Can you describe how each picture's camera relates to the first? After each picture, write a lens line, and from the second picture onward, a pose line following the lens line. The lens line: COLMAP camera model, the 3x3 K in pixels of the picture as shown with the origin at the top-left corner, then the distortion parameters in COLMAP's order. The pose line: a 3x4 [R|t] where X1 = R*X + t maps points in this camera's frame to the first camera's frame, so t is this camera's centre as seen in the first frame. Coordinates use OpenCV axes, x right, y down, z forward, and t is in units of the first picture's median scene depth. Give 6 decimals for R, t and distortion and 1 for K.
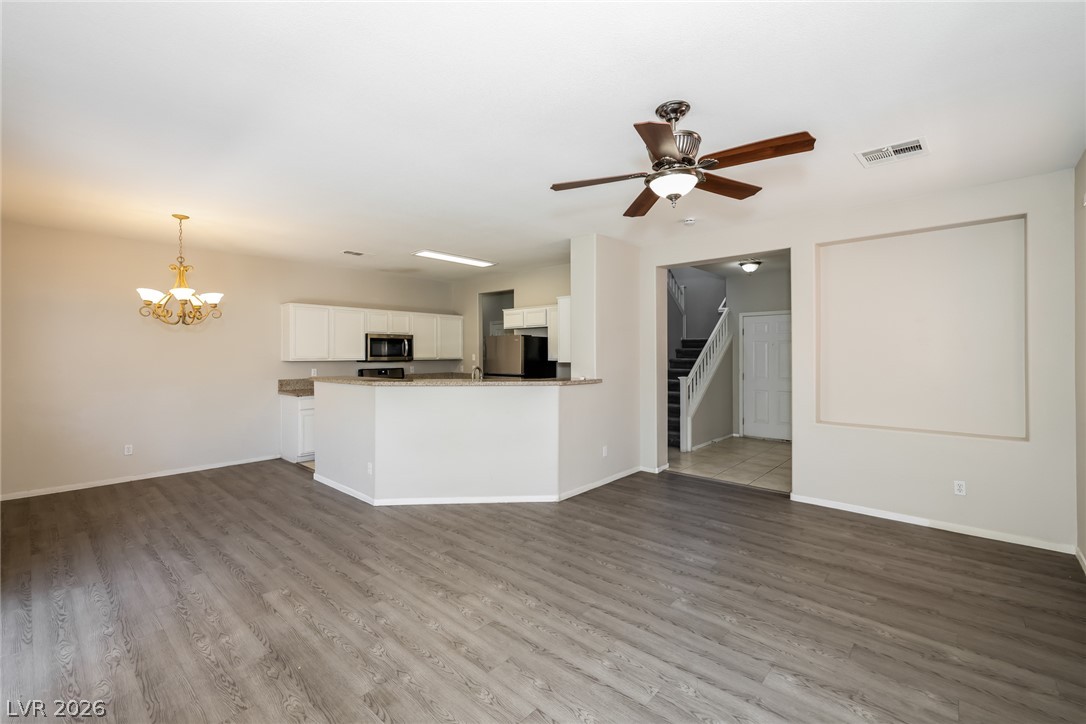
lens RADIAL K [[453.1, 0, 547.8], [0, 453.1, 350.0], [0, 0, 1]] dist [0.001017, 0.000244]
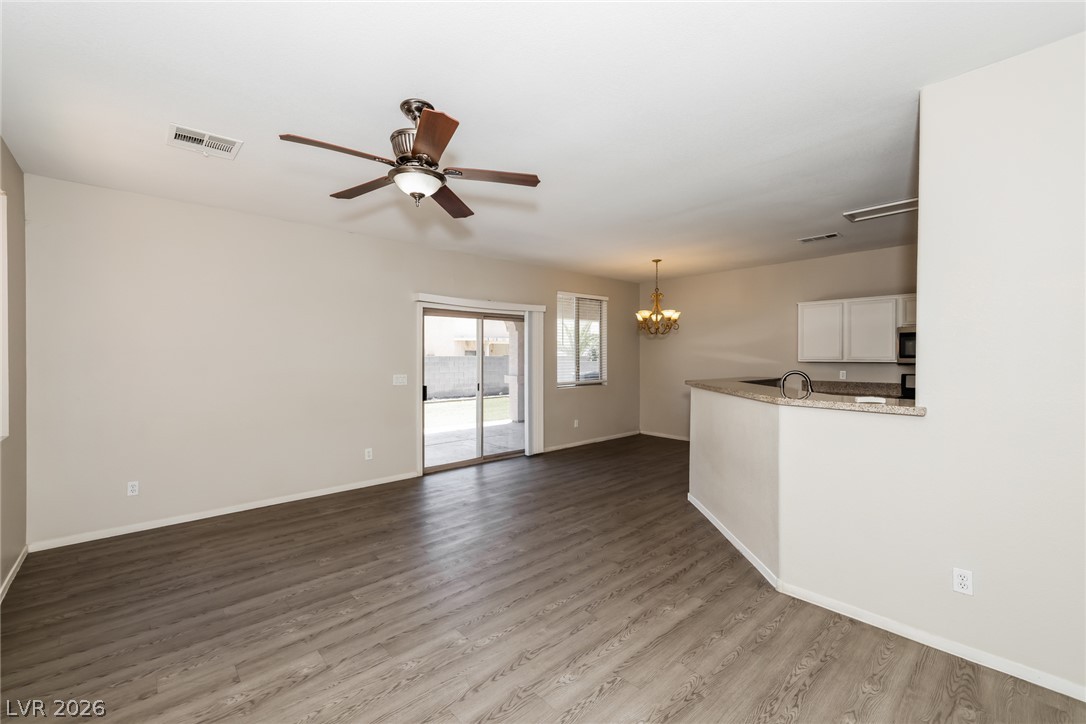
lens RADIAL K [[465.6, 0, 542.5], [0, 465.6, 354.6], [0, 0, 1]] dist [0.010183, 0.000179]
pose [[-0.100690, 0.000576, -0.994918, 0.985882], [0.009665, 0.999953, -0.000399, 0.009577], [0.994871, -0.009656, -0.100691, 1.056613]]
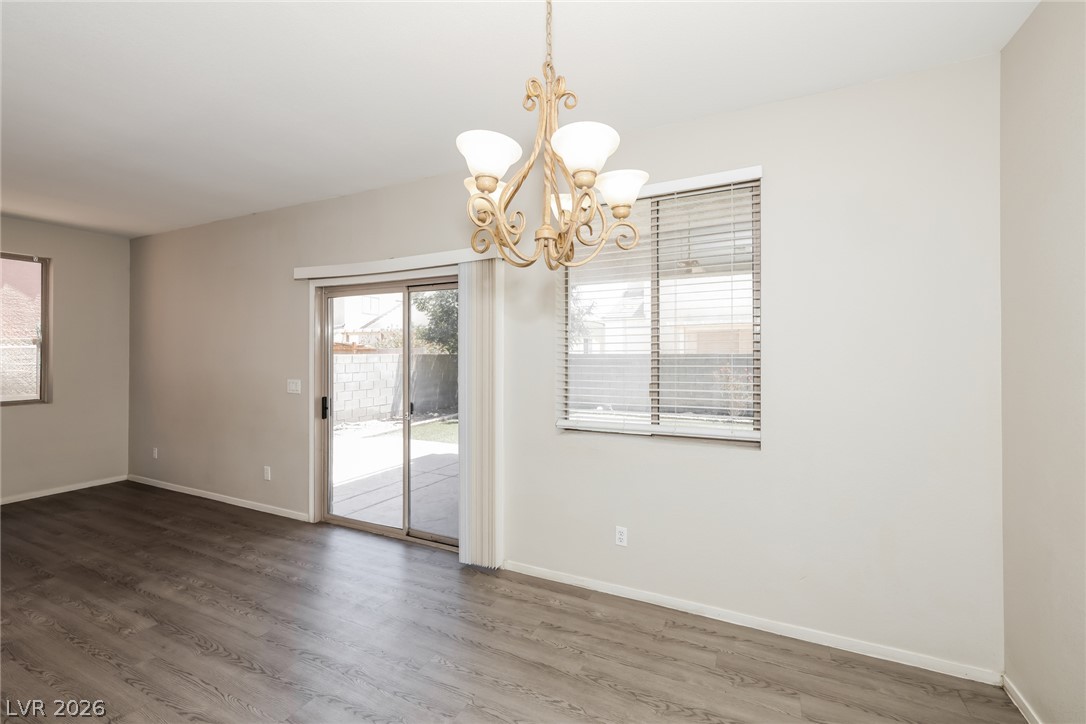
lens RADIAL K [[465.6, 0, 542.5], [0, 465.6, 354.6], [0, 0, 1]] dist [0.010183, 0.000179]
pose [[-0.966998, 0.004108, -0.254750, -0.967697], [0.005957, 0.999961, -0.006486, 0.018604], [0.254714, -0.007789, -0.966985, 1.794604]]
